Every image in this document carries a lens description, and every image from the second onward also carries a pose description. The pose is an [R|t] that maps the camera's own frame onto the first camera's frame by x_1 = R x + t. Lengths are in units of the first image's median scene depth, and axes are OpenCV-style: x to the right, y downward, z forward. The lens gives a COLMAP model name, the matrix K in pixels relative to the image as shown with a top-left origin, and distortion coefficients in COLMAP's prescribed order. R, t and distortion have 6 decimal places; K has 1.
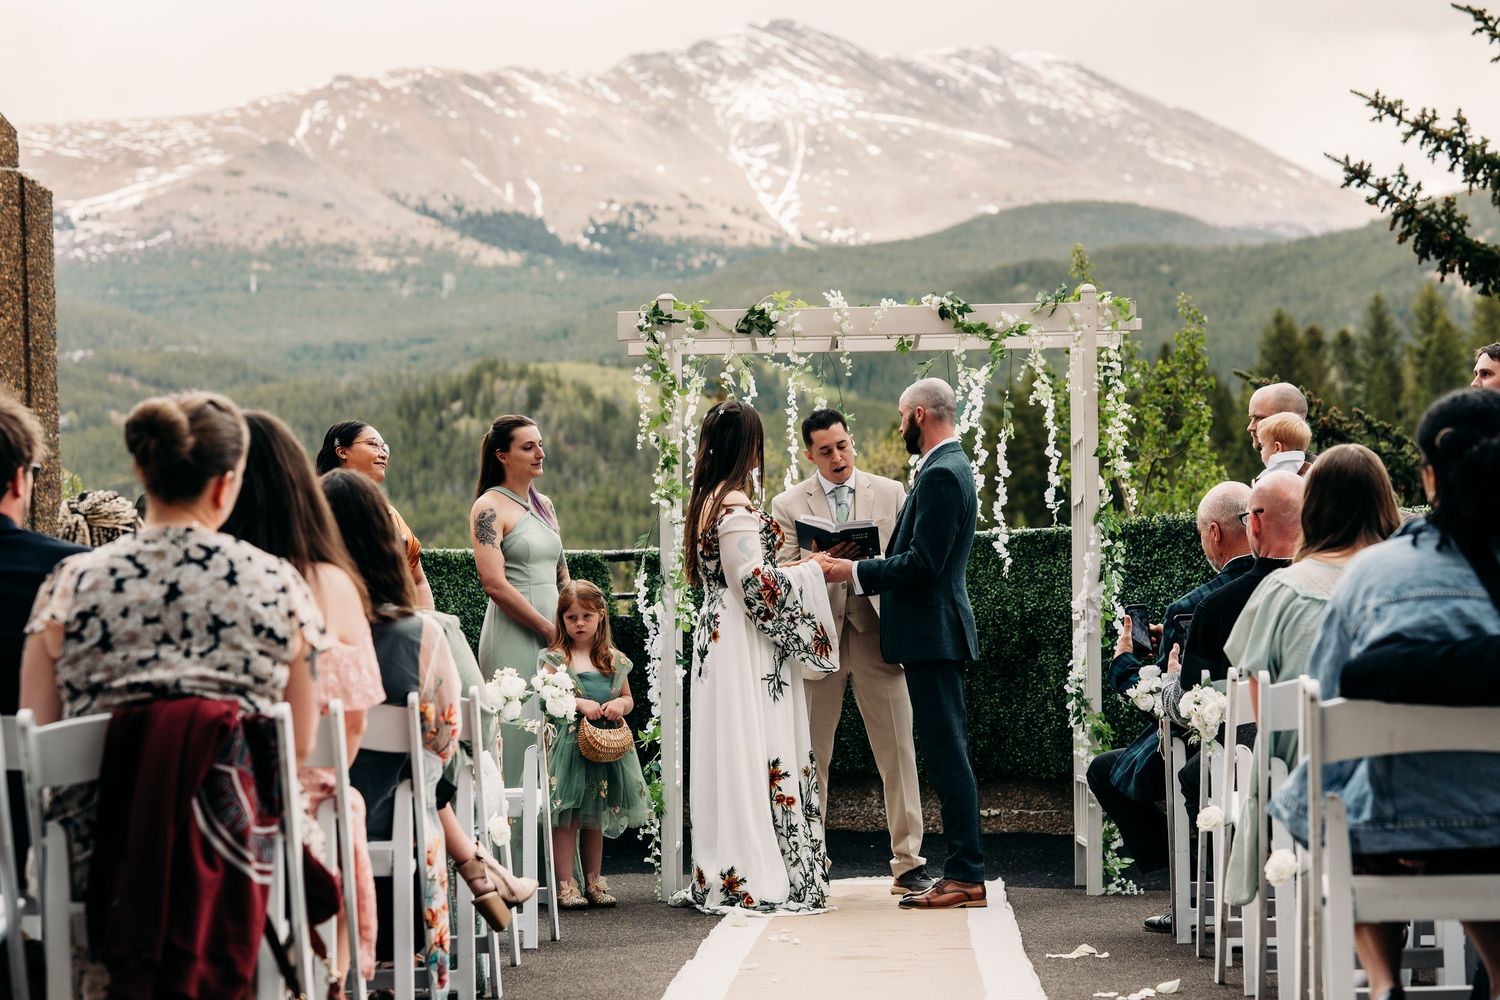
lens RADIAL K [[3815.6, 0, 746.5], [0, 3815.6, 540.0], [0, 0, 1]] dist [0.005435, 0.278084]
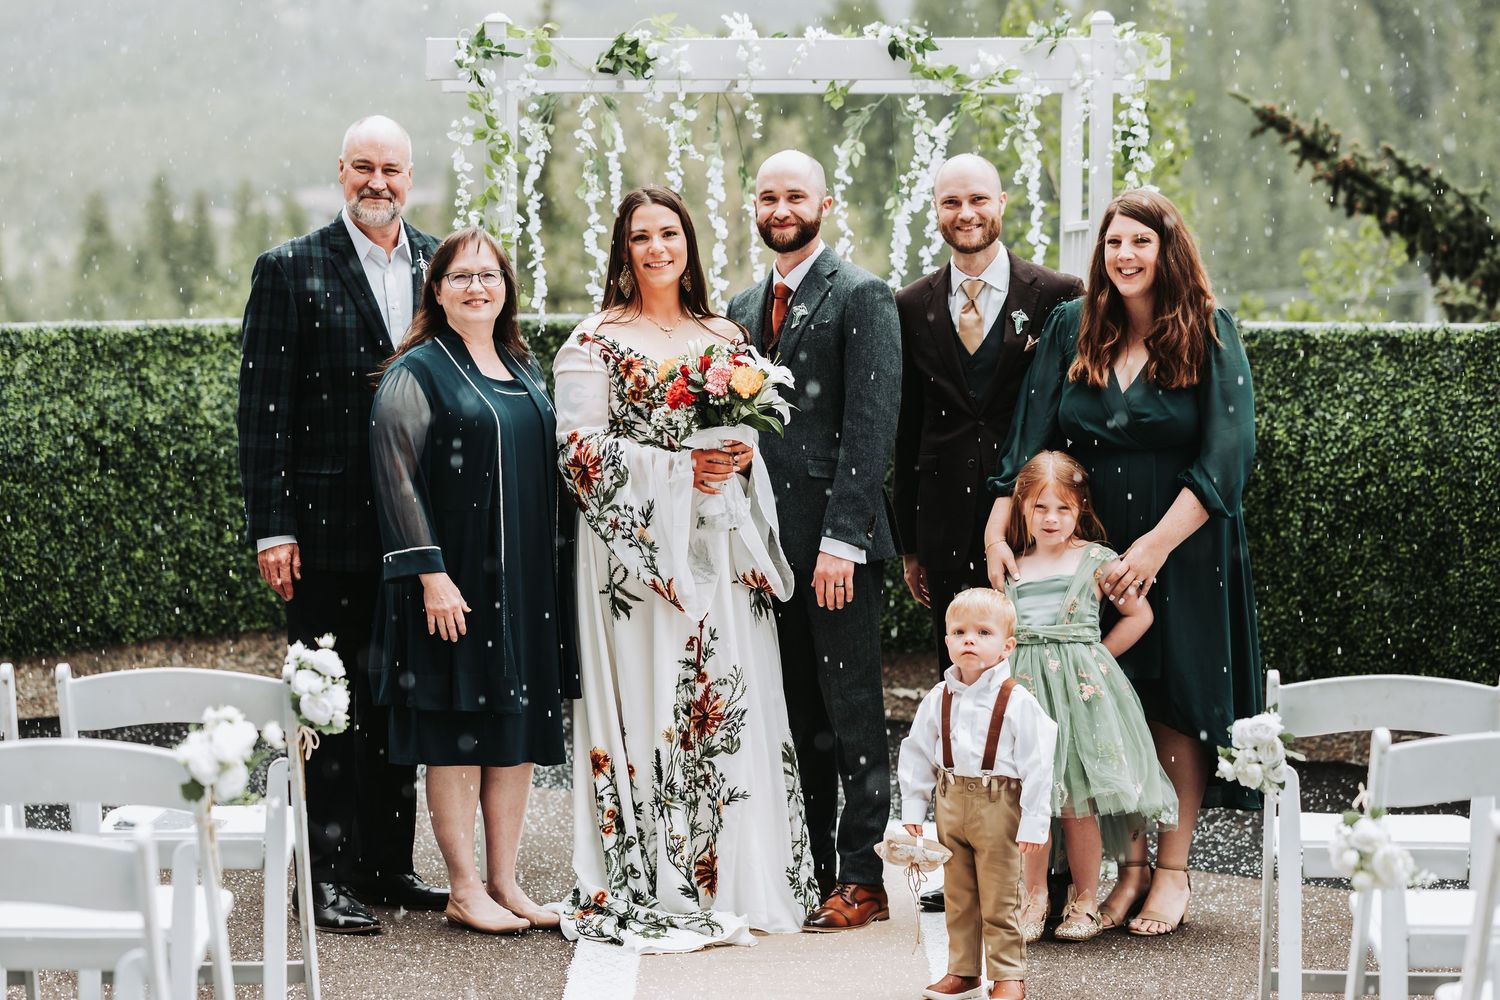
lens RADIAL K [[3815.6, 0, 746.5], [0, 3815.6, 540.0], [0, 0, 1]] dist [0.005435, 0.278084]
pose [[0.998818, 0.013779, 0.046619, -0.006741], [-0.018513, 0.994541, 0.102687, -0.041553], [-0.044950, -0.103428, 0.993621, 0.299674]]
